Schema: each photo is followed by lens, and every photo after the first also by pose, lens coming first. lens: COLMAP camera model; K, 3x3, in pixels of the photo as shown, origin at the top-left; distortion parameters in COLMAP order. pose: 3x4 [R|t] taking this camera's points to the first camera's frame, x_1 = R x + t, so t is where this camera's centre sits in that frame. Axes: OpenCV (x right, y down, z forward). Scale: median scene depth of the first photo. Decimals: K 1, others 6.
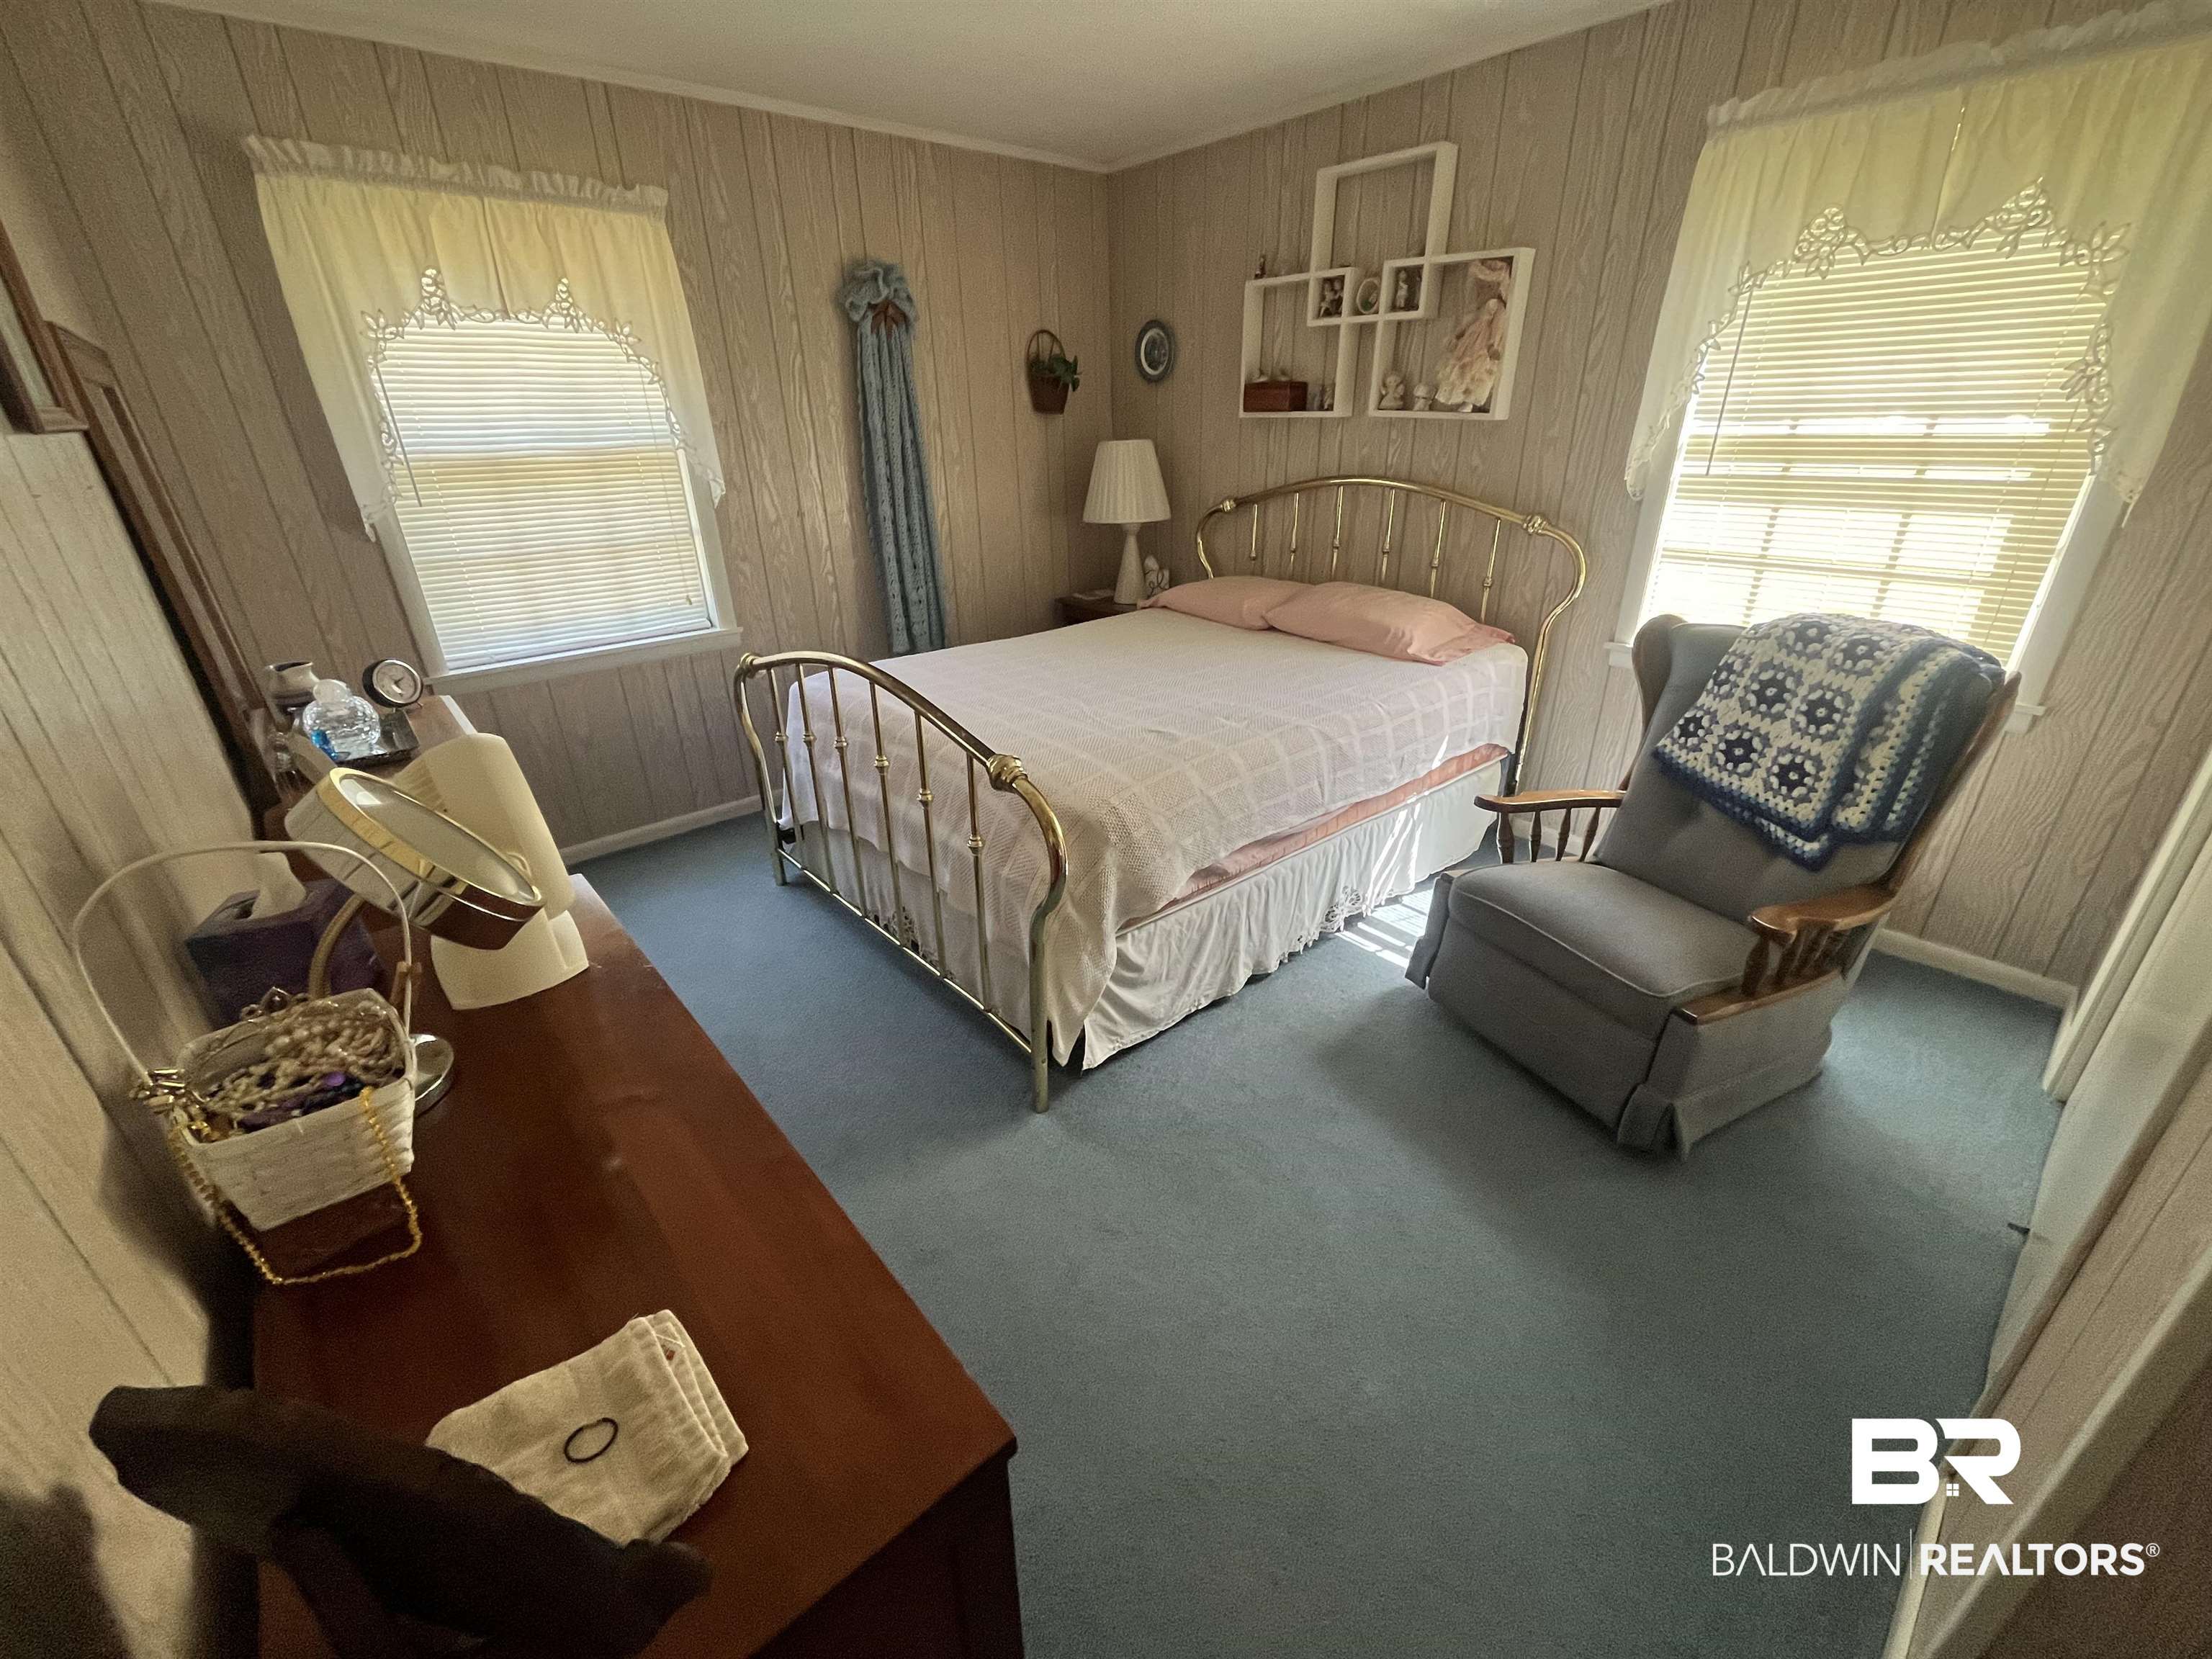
lens RADIAL K [[892.5, 0, 1099.1], [0, 892.5, 821.4], [0, 0, 1]] dist [0.004573, 0.000241]
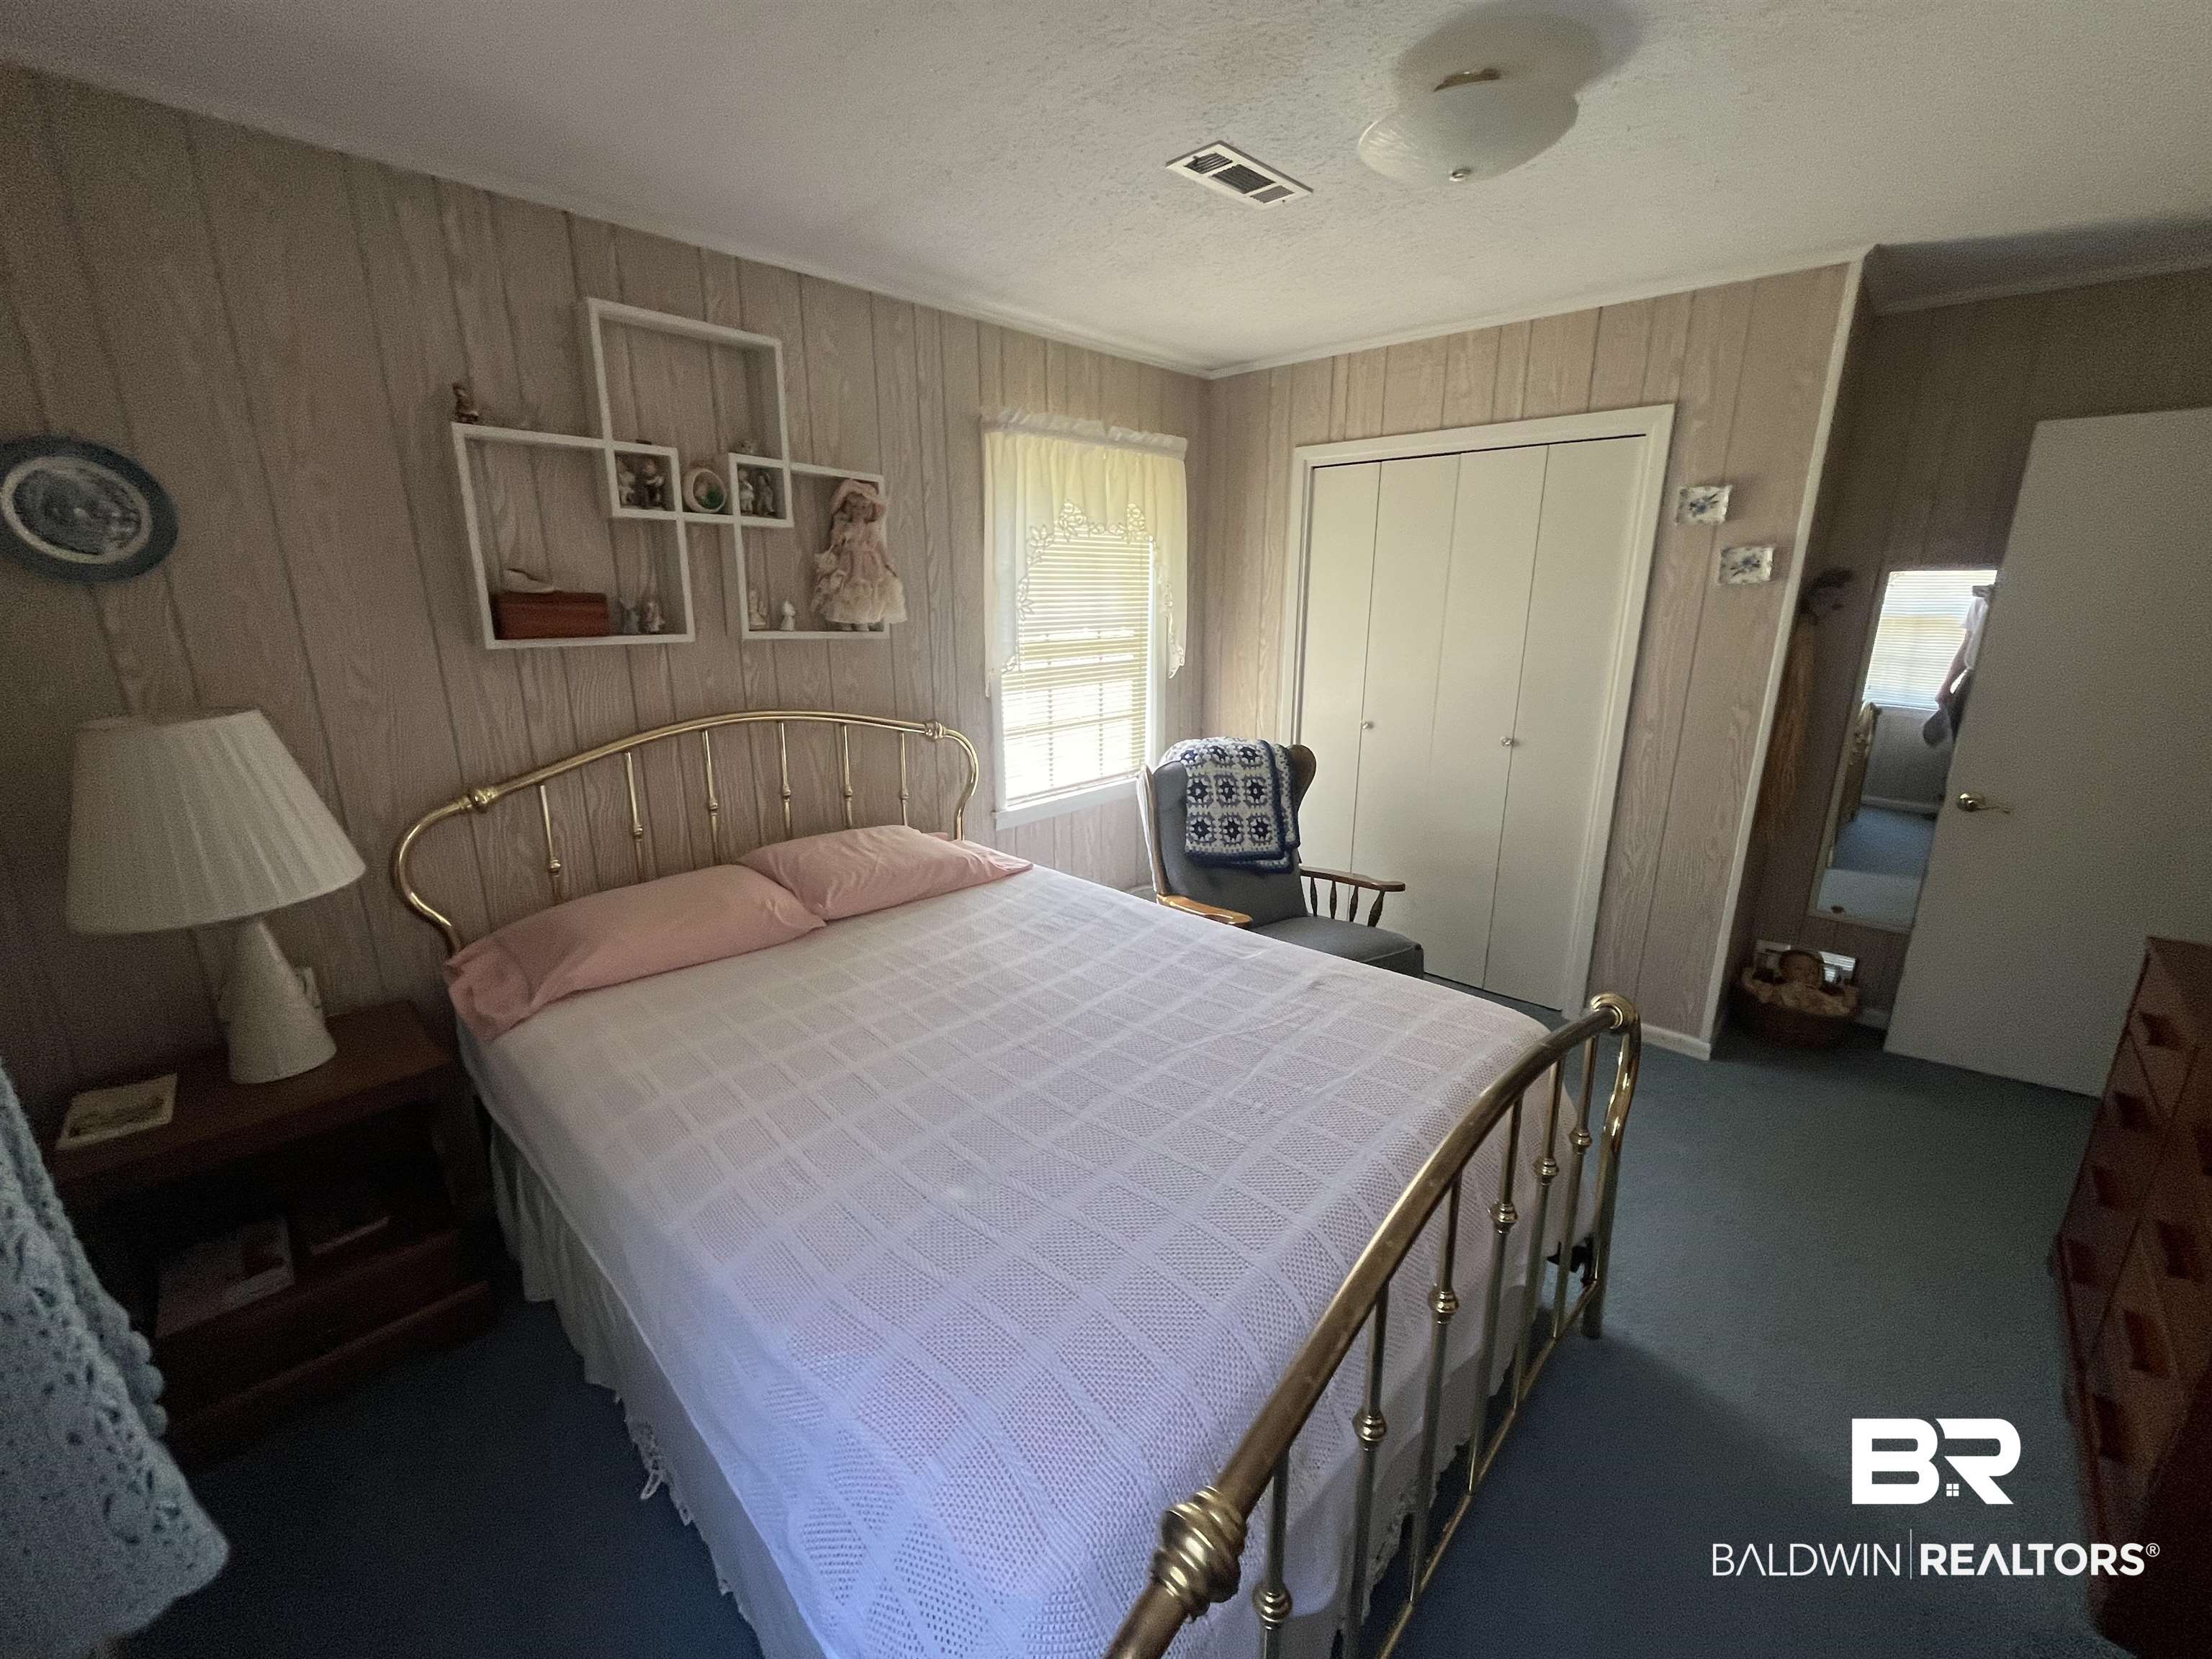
lens RADIAL K [[892.5, 0, 1099.5], [0, 892.5, 832.7], [0, 0, 1]] dist [0.004573, 0.000241]
pose [[-0.099415, -0.247064, 0.963886, -0.605124], [0.413828, 0.870671, 0.265853, -0.460476], [-0.904910, 0.425313, 0.015684, 0.933933]]
